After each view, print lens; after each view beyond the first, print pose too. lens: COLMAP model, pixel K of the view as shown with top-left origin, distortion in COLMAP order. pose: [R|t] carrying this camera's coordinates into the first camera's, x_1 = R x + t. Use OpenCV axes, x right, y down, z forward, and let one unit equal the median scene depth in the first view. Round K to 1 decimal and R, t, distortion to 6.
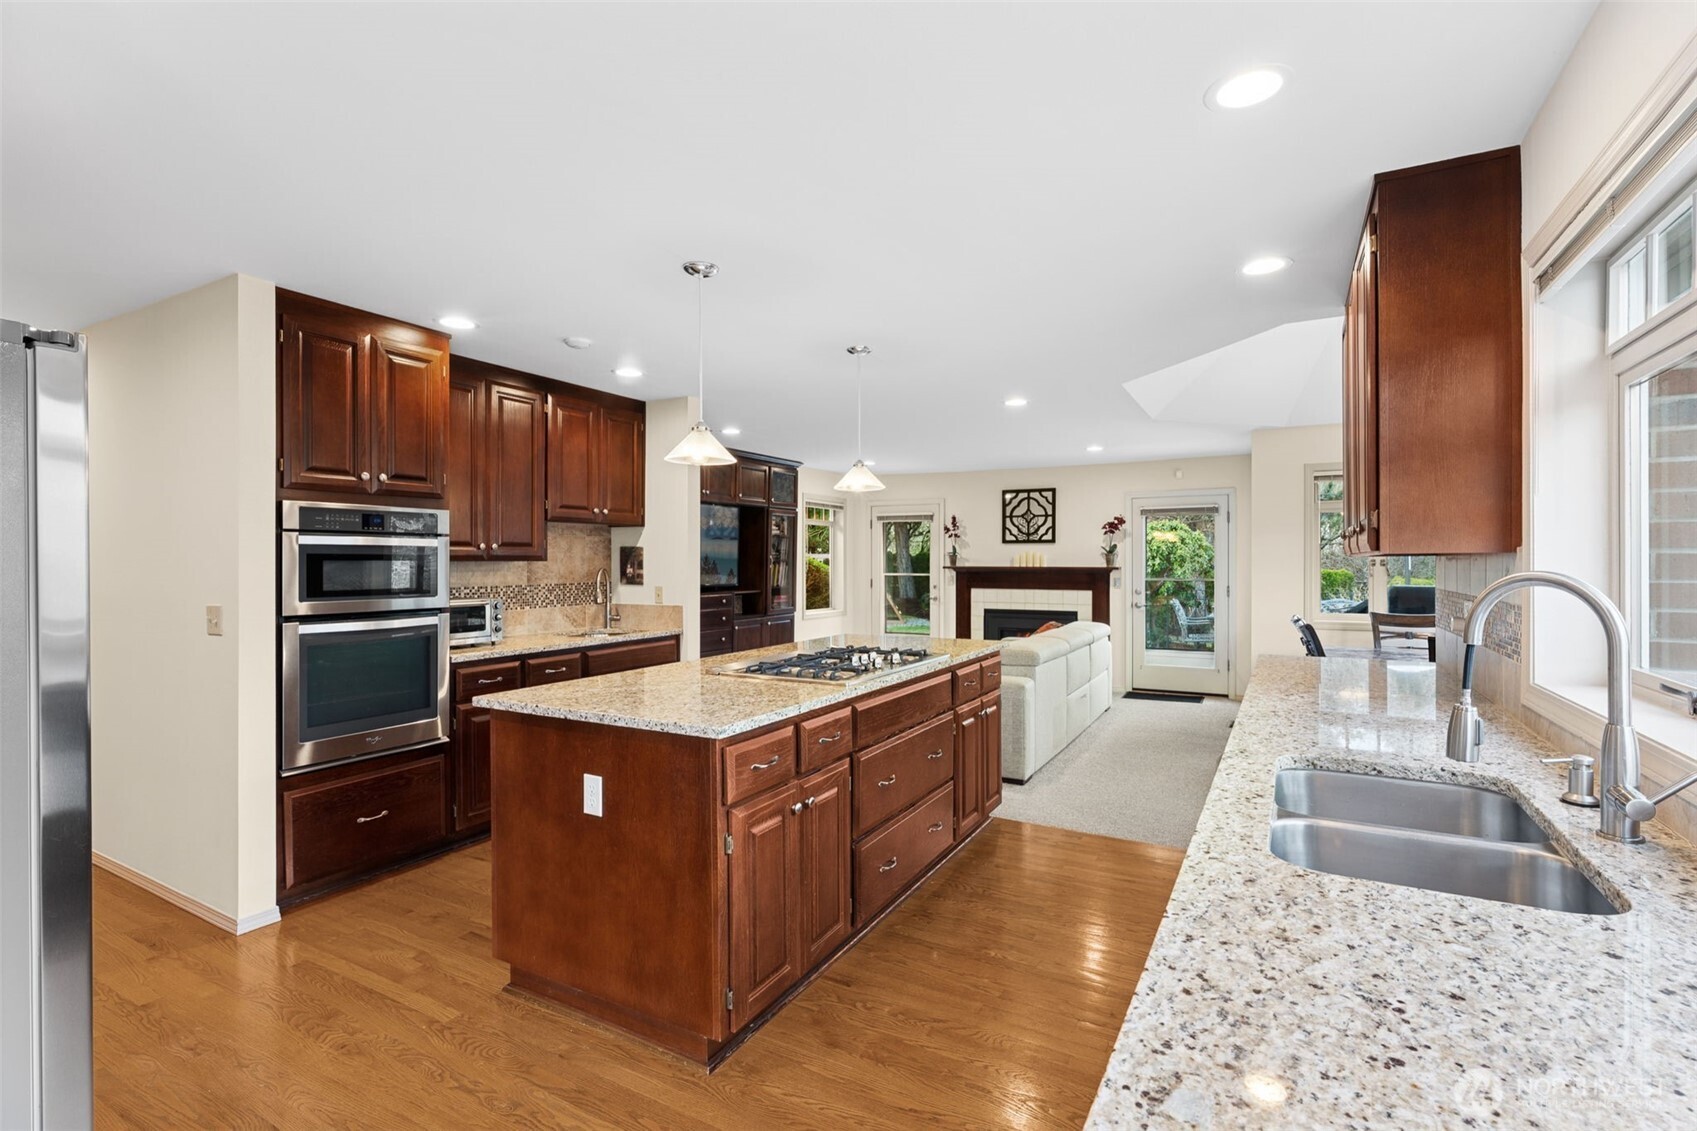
lens RADIAL K [[778.6, 0, 848.2], [0, 778.6, 563.1], [0, 0, 1]] dist [-0.002240, -0.000058]
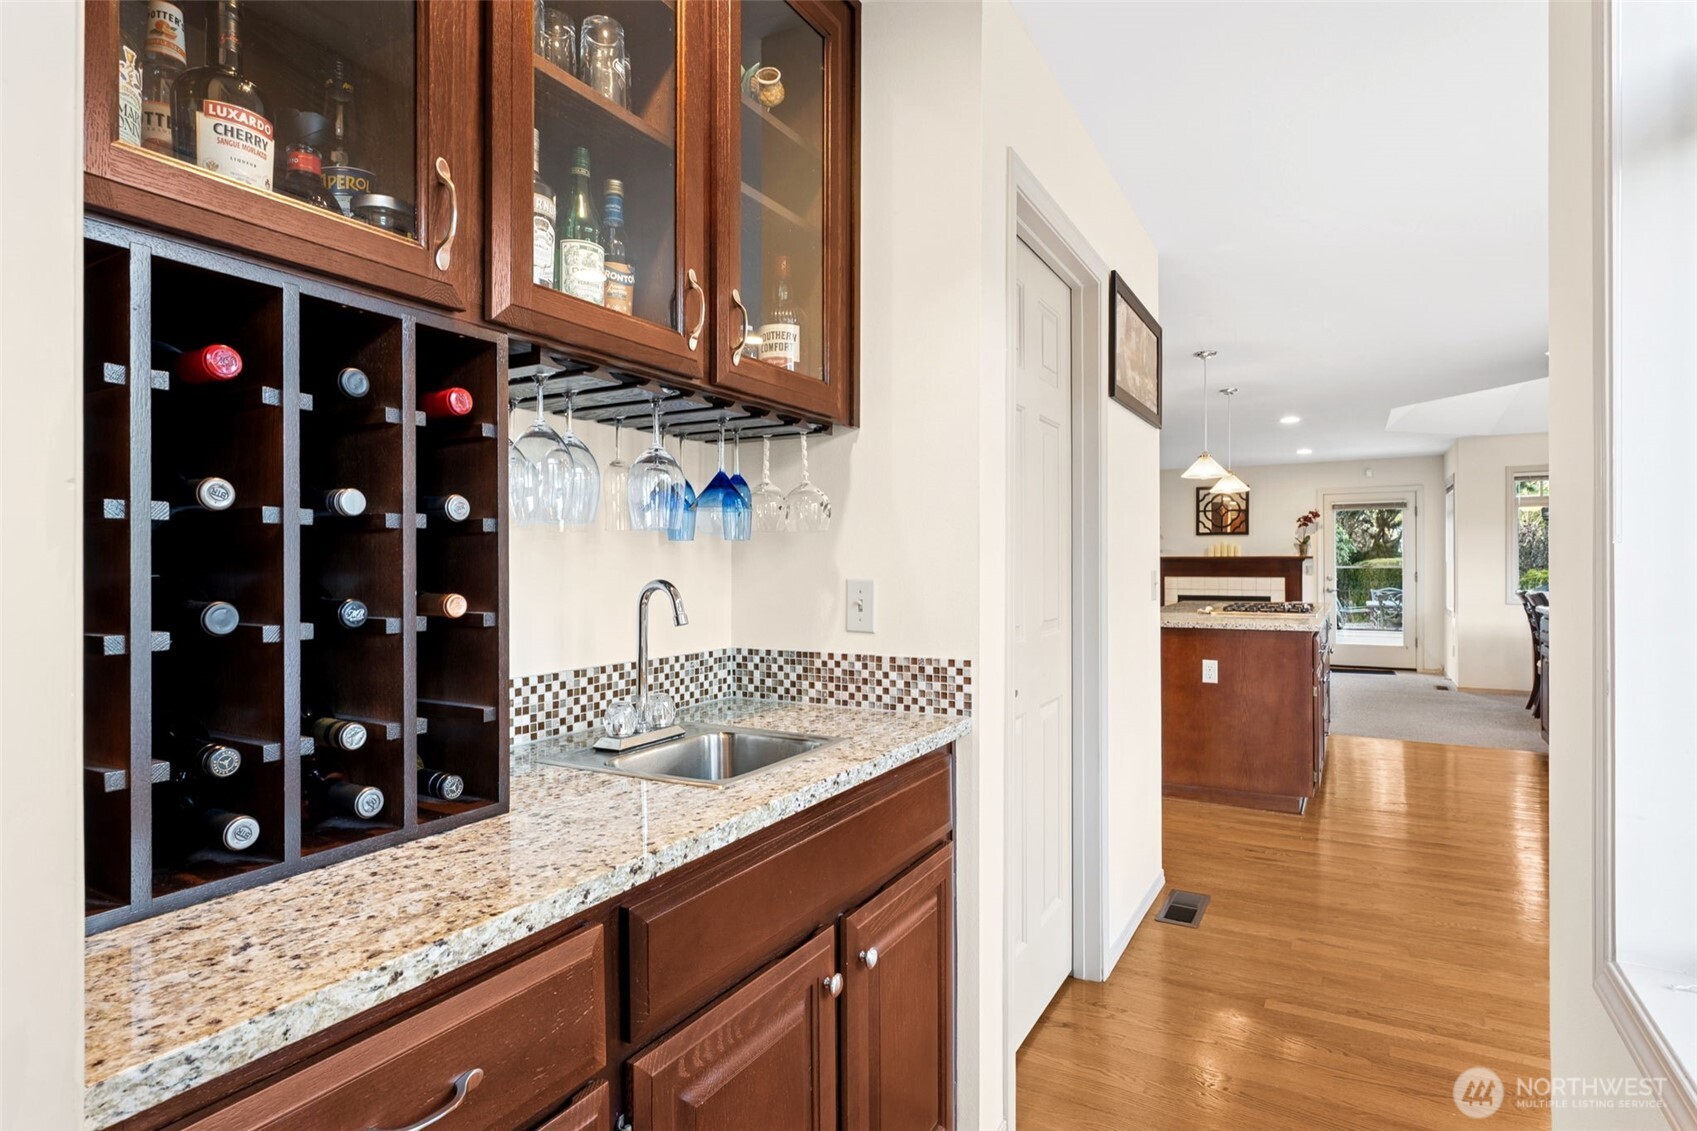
lens RADIAL K [[863.9, 0, 848.3], [0, 863.9, 565.8], [0, 0, 1]] dist [0.001685, 0.000162]
pose [[0.999811, -0.000716, -0.019416, -0.344136], [0.000778, 0.999995, 0.003183, 0.016947], [0.019414, -0.003197, 0.999806, -0.297936]]
